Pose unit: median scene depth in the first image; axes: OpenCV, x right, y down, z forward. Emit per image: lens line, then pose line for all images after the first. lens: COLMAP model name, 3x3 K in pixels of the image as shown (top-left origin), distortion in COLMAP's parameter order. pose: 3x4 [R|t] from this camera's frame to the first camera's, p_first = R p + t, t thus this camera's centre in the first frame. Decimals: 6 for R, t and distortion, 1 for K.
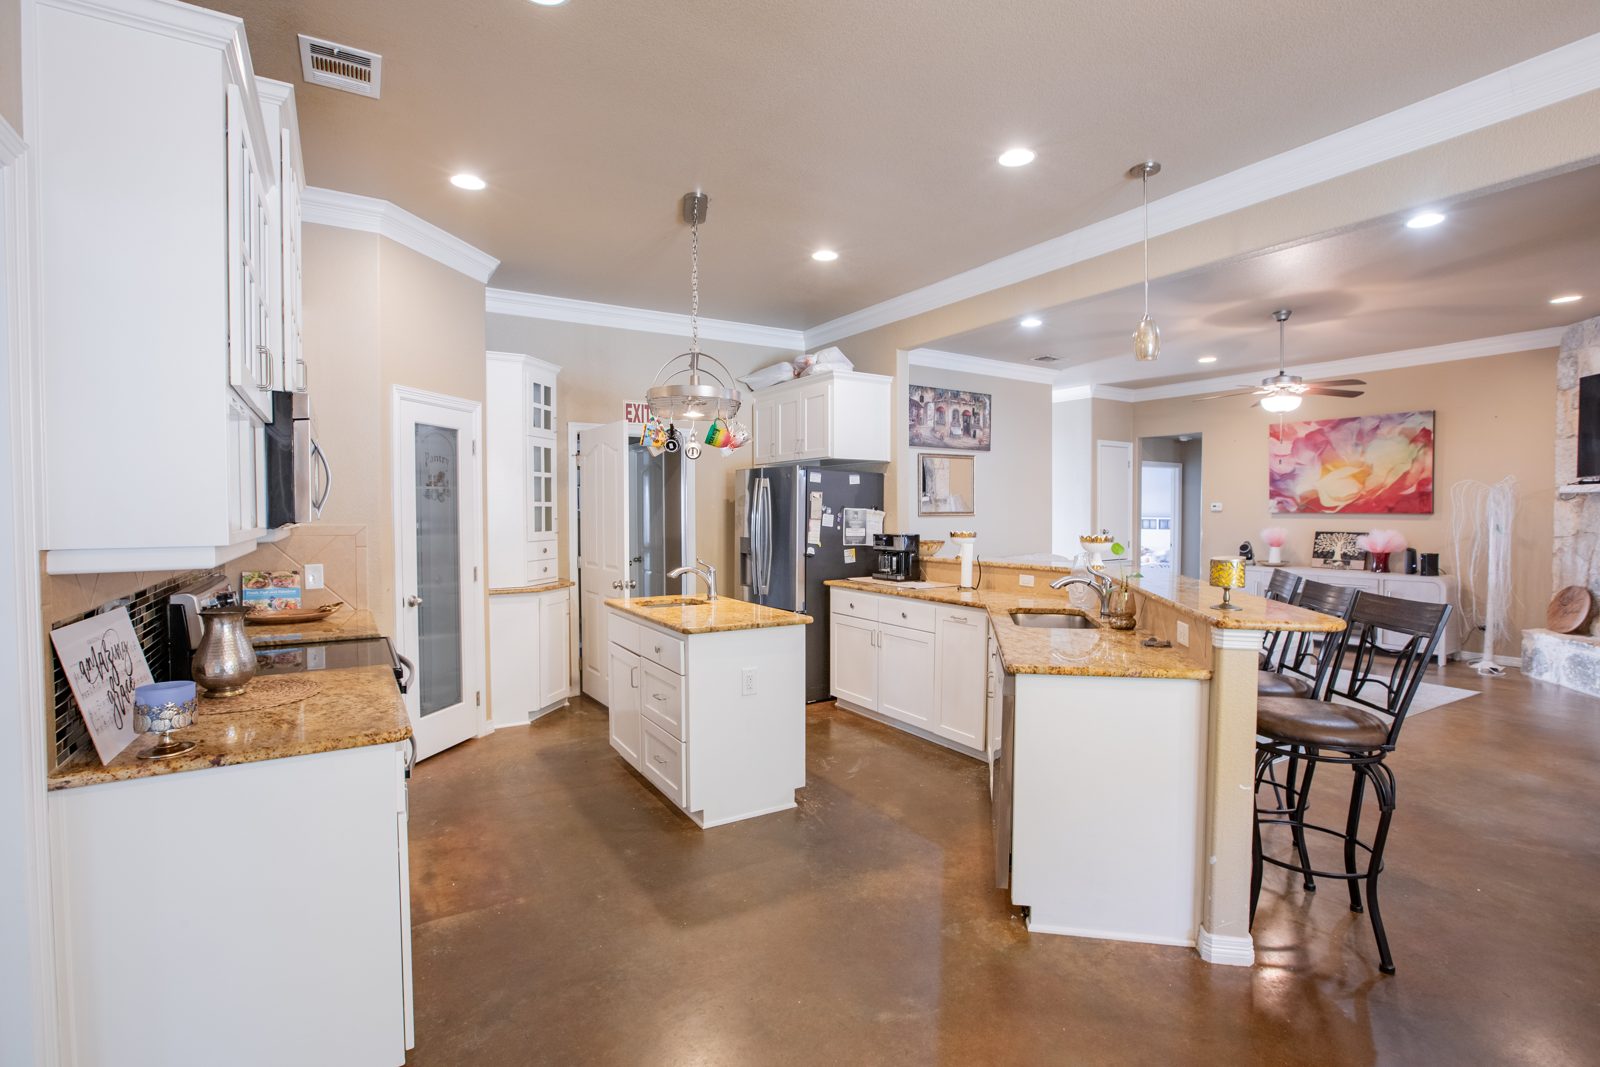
lens RADIAL K [[751.2, 0, 831.1], [0, 751.2, 529.6], [0, 0, 1]] dist [0.000540, 0.000971]
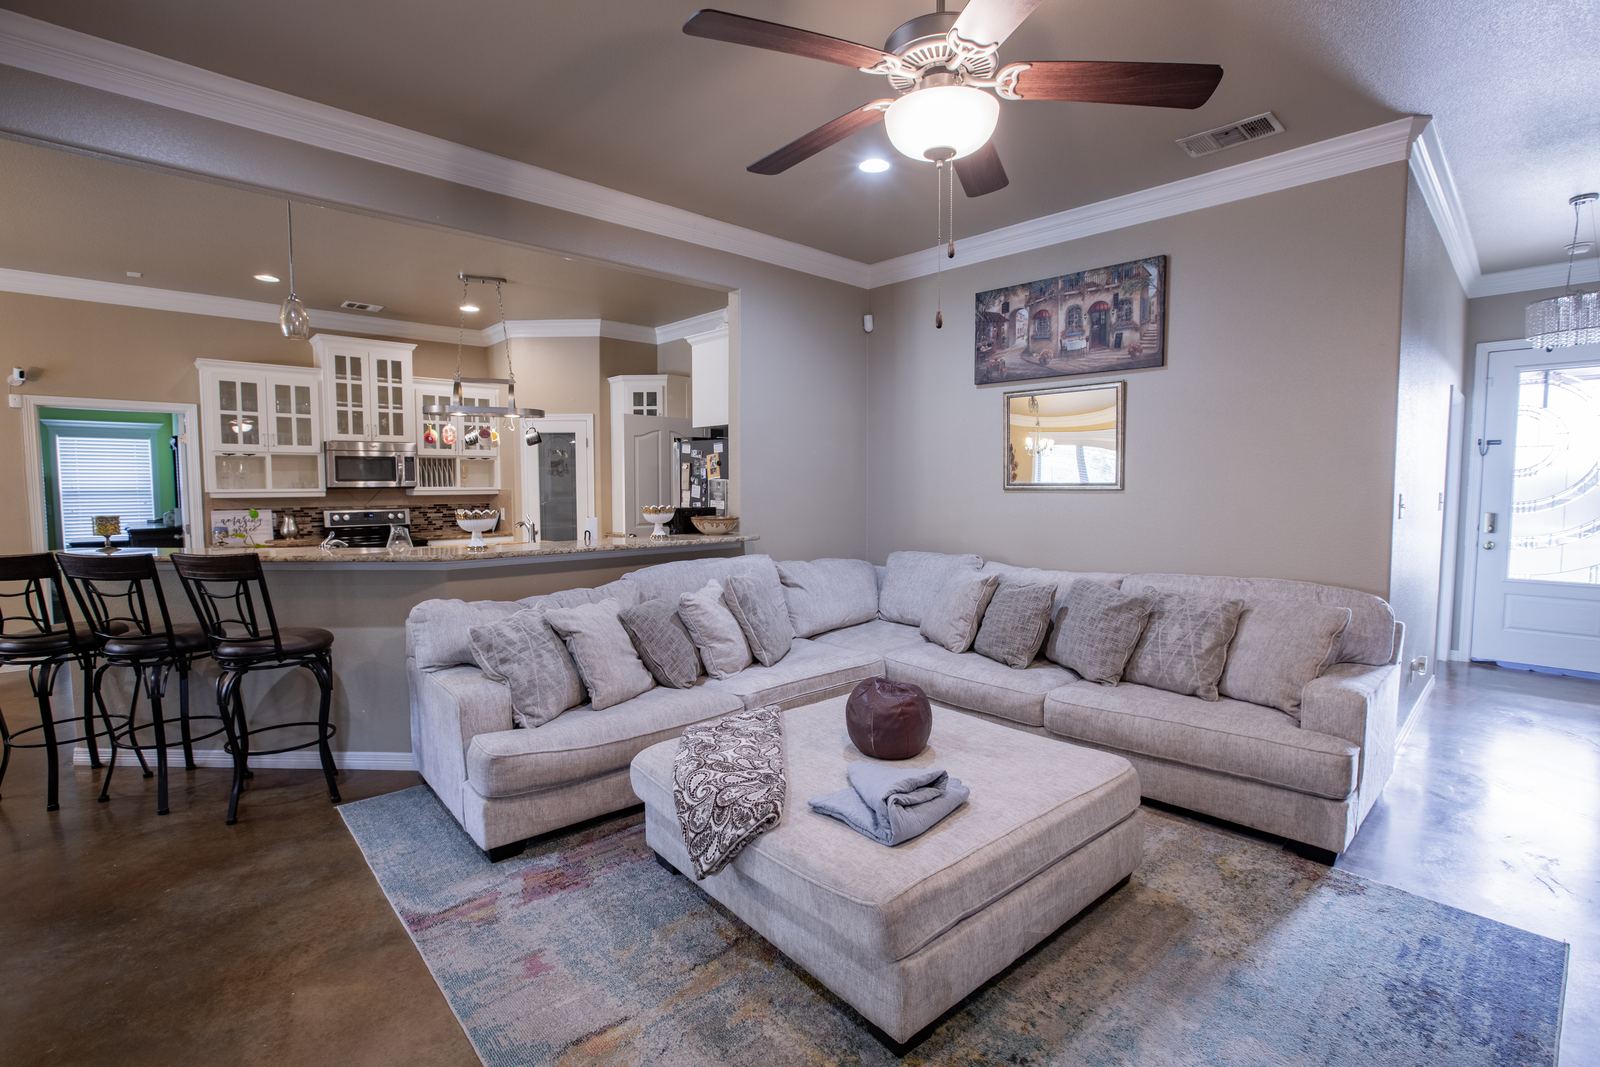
lens RADIAL K [[744.7, 0, 800.0], [0, 744.7, 533.5], [0, 0, 1]] dist [-0.053255, 0.019302]
pose [[0.149349, 0.068190, -0.986430, 0.726209], [-0.025150, 0.997558, 0.065152, -0.018095], [0.988465, 0.015078, 0.150699, 0.731346]]
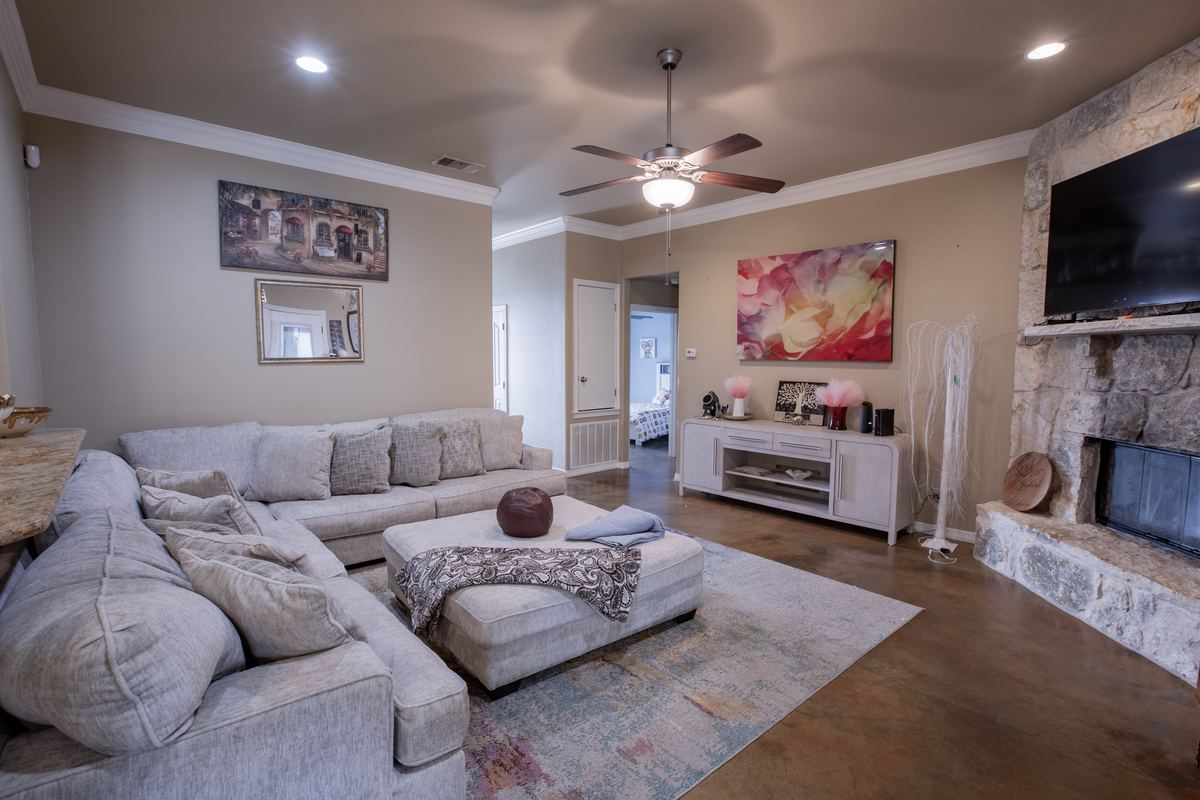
lens RADIAL K [[558.5, 0, 600.0], [0, 558.5, 400.0], [0, 0, 1]] dist [-0.053255, 0.019302]
pose [[0.990449, -0.007675, 0.137663, 0.376900], [0.000423, 0.998614, 0.052633, -0.010650], [-0.137876, -0.052072, 0.989080, 0.414161]]
